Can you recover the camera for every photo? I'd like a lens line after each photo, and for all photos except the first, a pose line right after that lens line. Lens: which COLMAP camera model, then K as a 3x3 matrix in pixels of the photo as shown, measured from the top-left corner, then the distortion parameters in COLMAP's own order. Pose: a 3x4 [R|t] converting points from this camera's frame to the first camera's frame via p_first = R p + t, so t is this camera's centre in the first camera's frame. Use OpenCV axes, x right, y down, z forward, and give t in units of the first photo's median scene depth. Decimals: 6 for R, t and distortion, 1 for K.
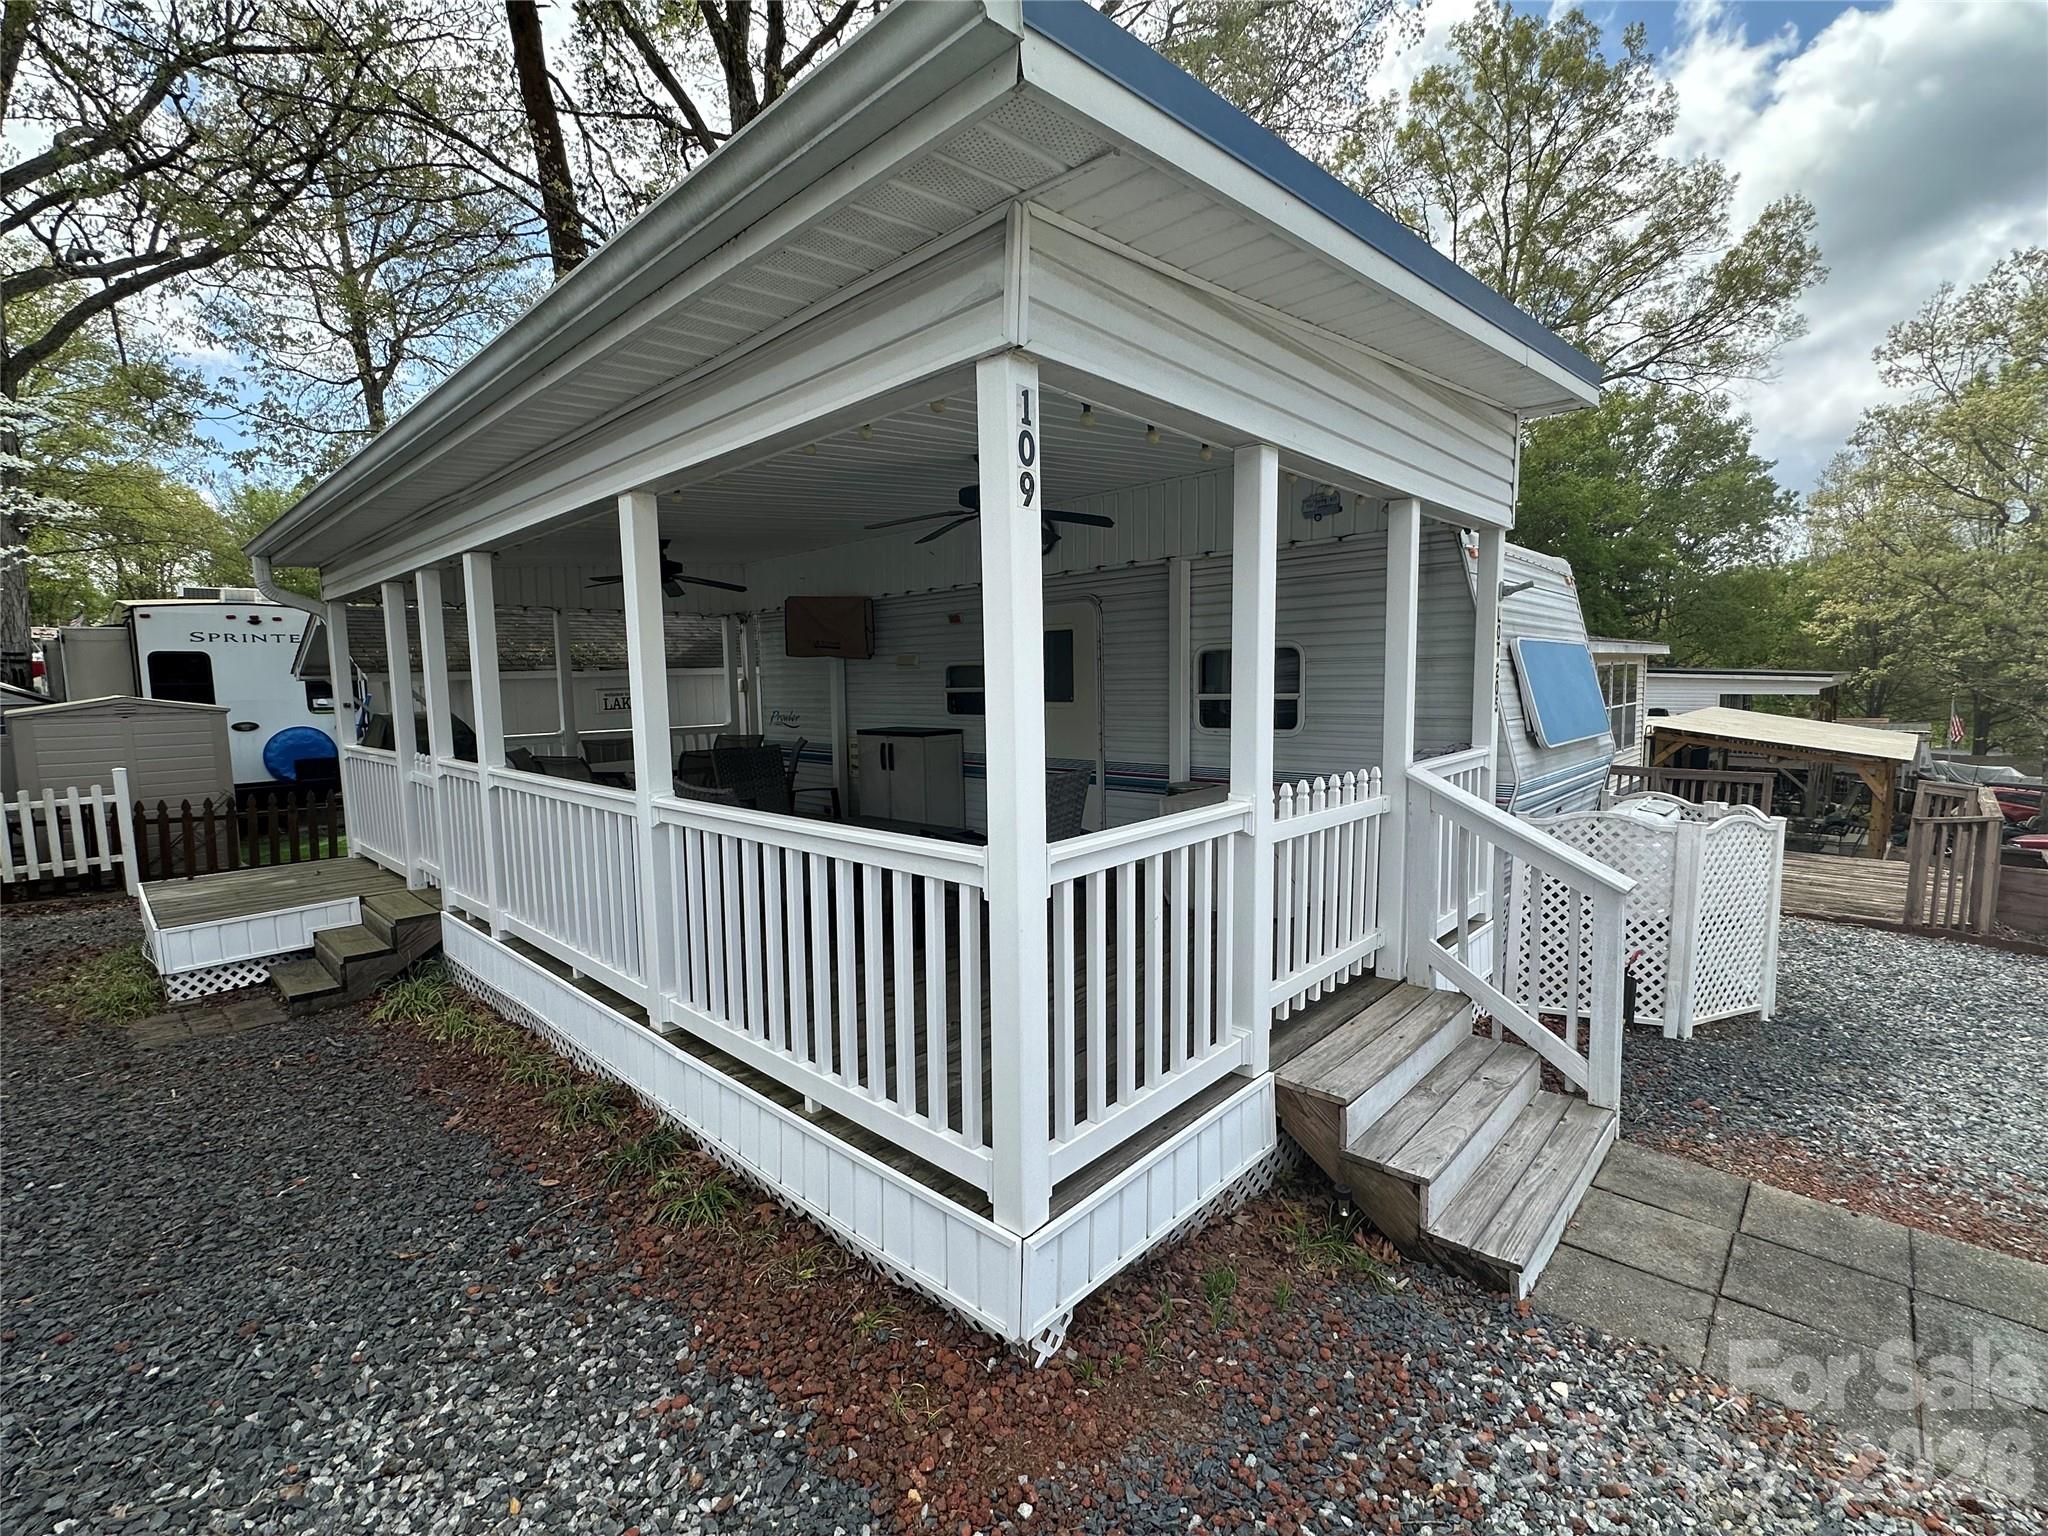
lens RADIAL K [[912.2, 0, 1019.0], [0, 912.2, 767.0], [0, 0, 1]] dist [0.003994, -0.000660]
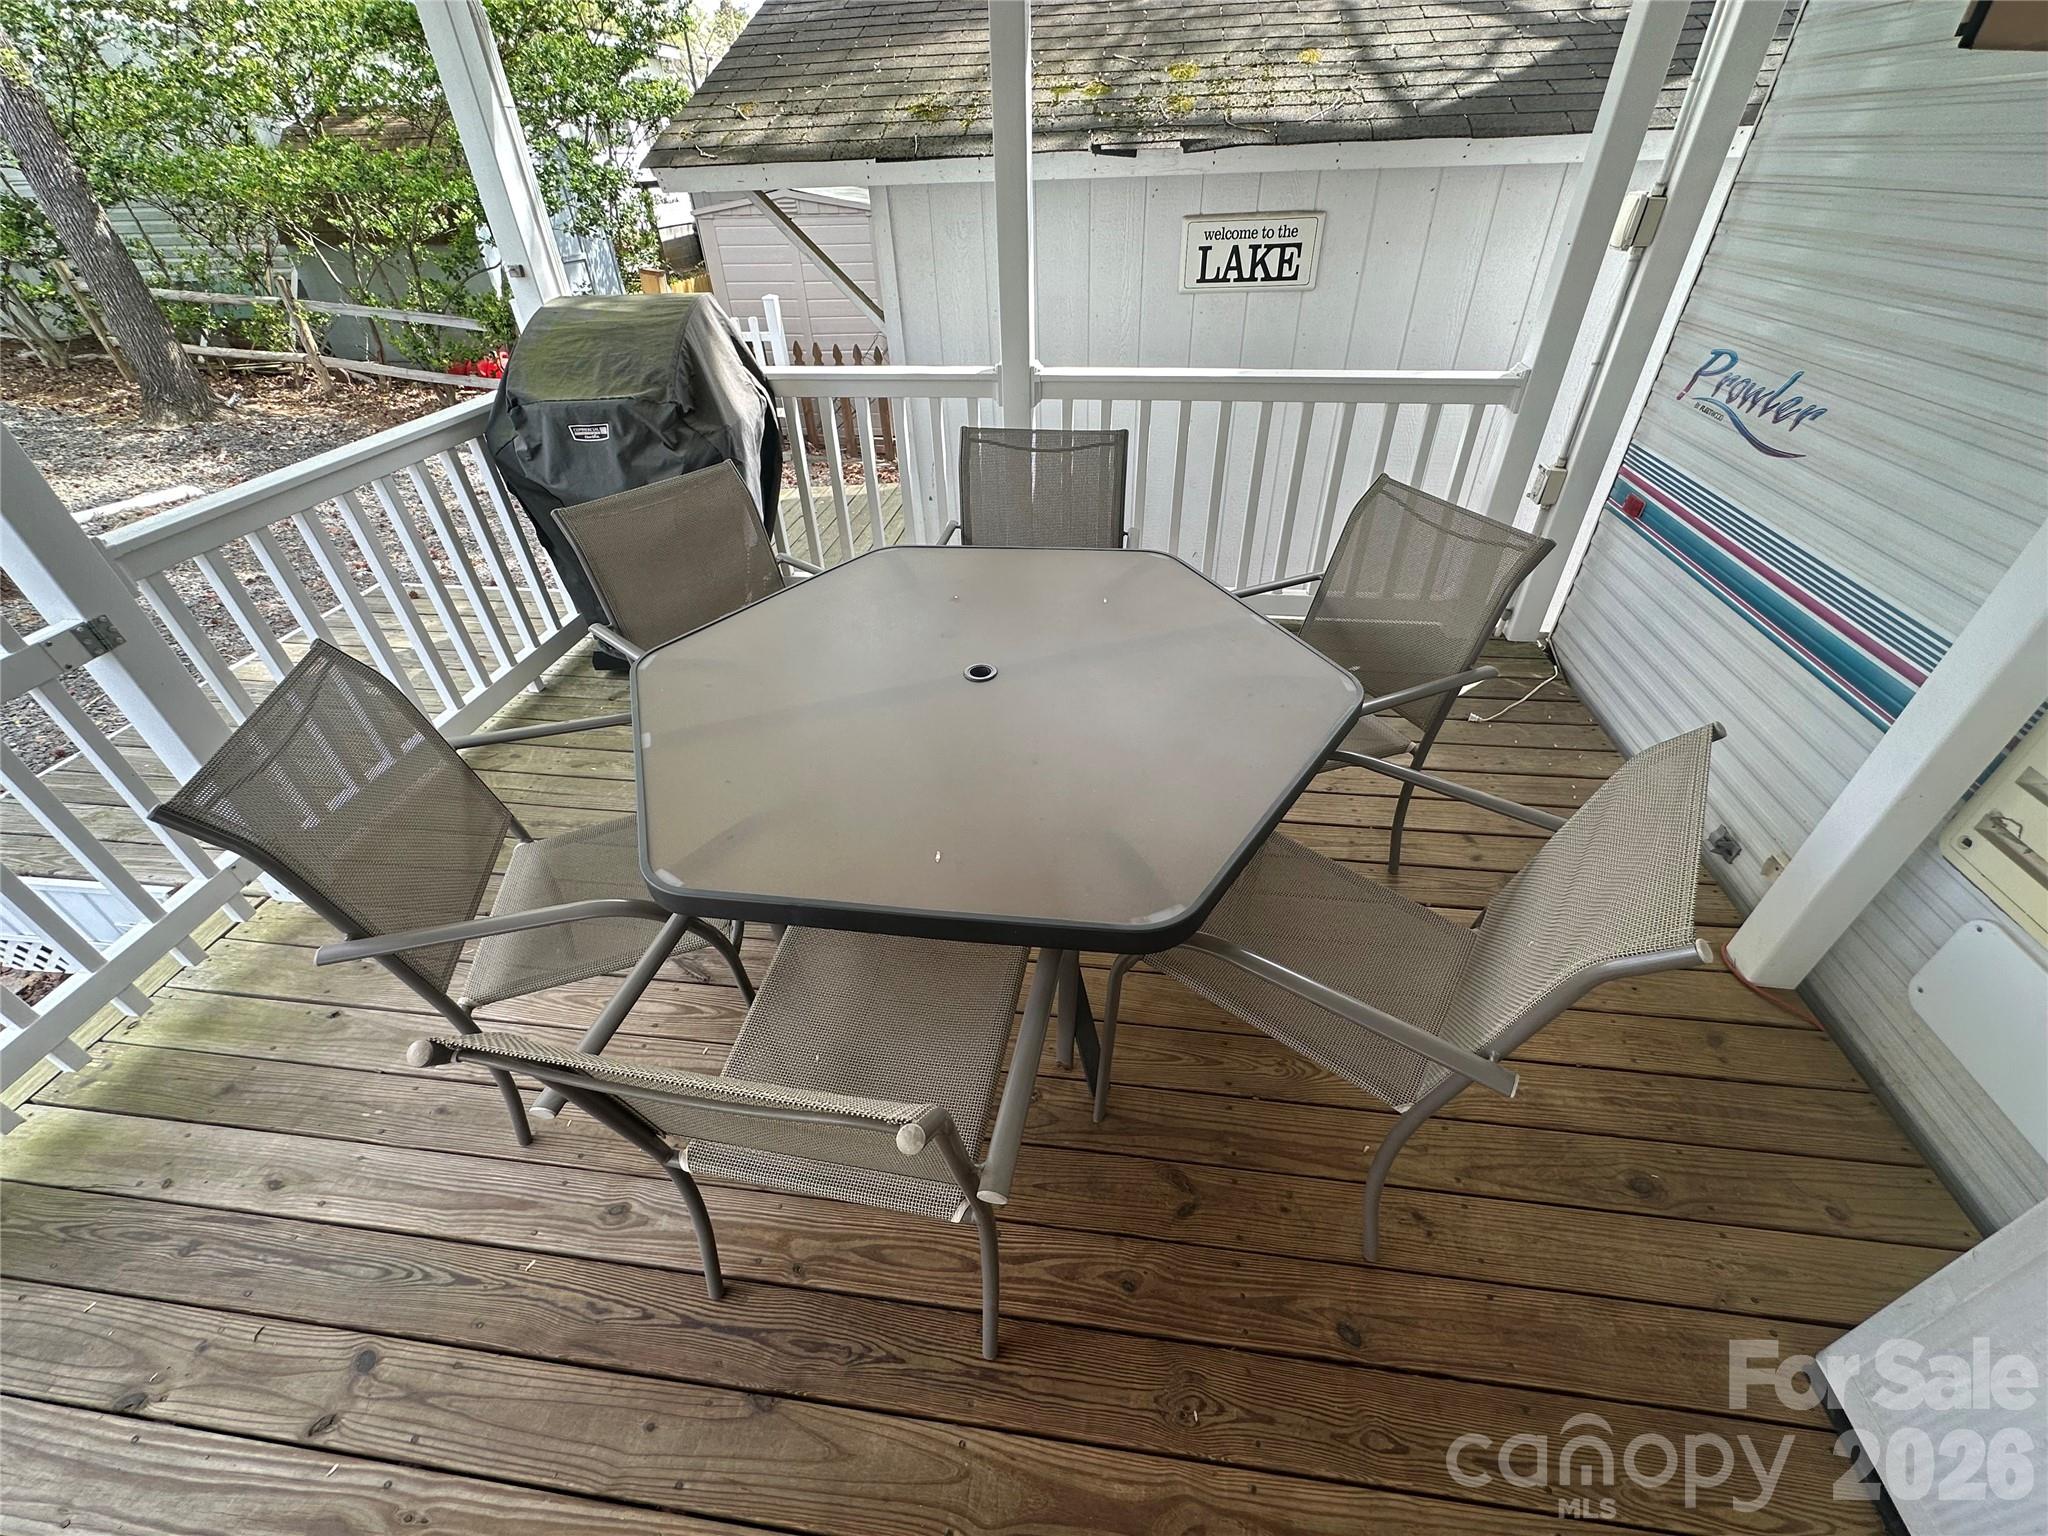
lens RADIAL K [[821.3, 0, 1027.6], [0, 821.3, 763.9], [0, 0, 1]] dist [-0.002228, -0.000290]
pose [[0.586395, 0.489081, -0.645710, -0.224189], [-0.068345, 0.824178, 0.562192, -0.102790], [0.807137, -0.285535, 0.516720, 0.876827]]
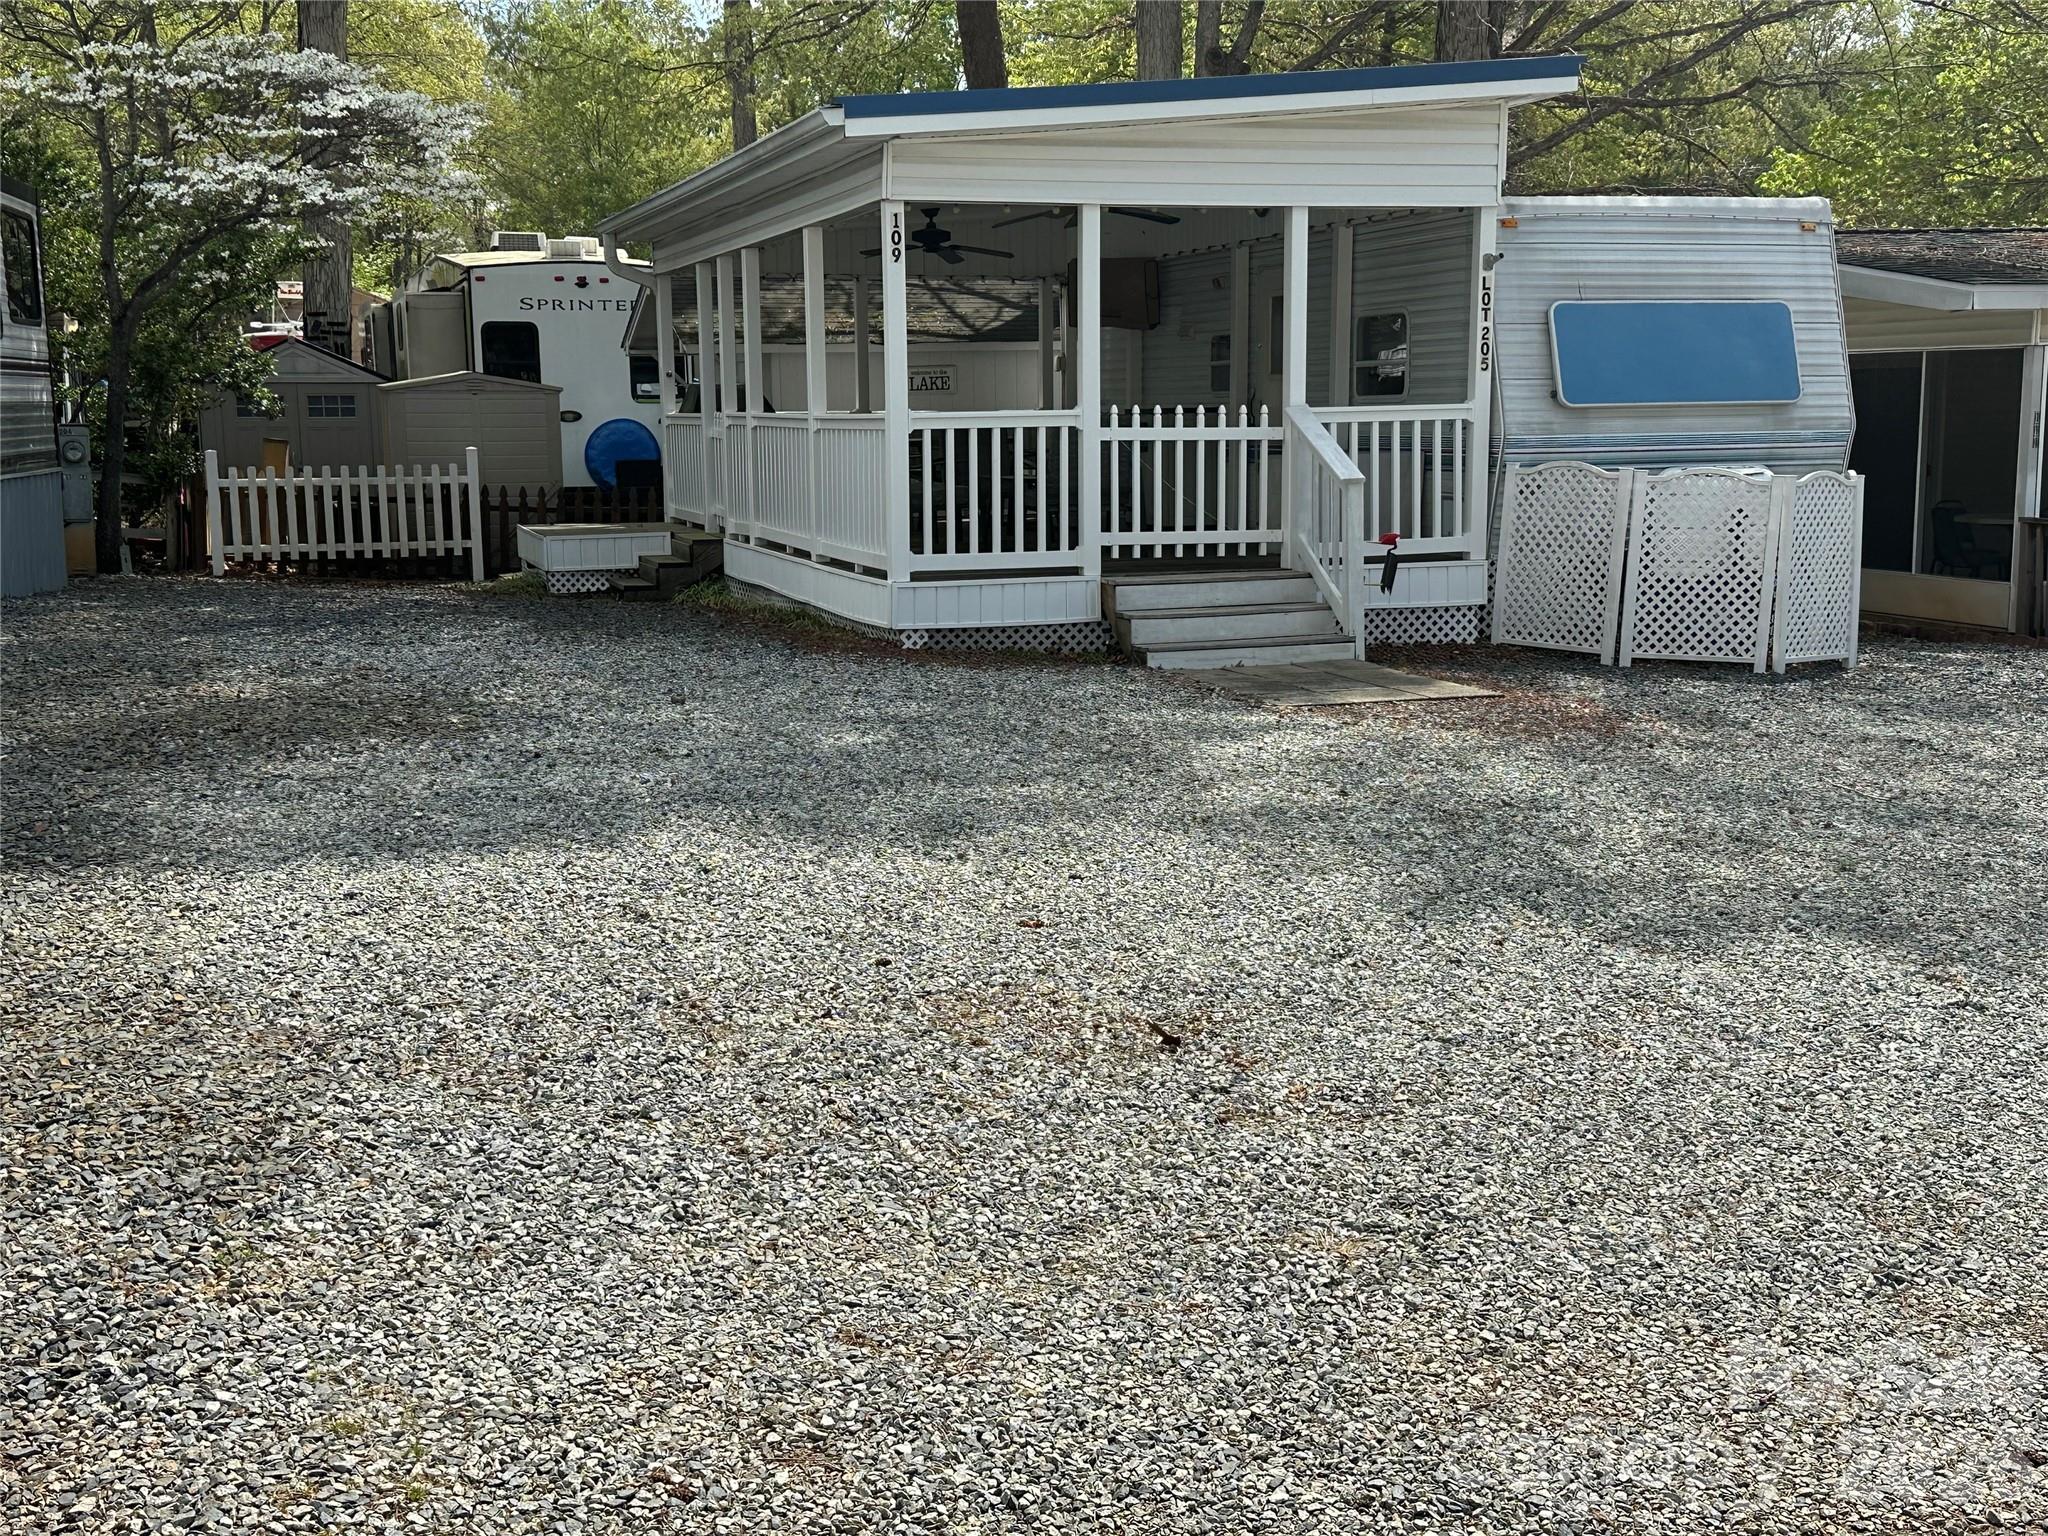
lens RADIAL K [[2350.0, 0, 1018.2], [0, 2350.0, 766.1], [0, 0, 1]] dist [0.130957, 0.000000]
pose [[0.880853, 0.081717, -0.466283, 0.880427], [-0.051623, 0.995695, 0.076978, 0.143339], [0.470567, -0.043736, 0.881280, -1.169928]]
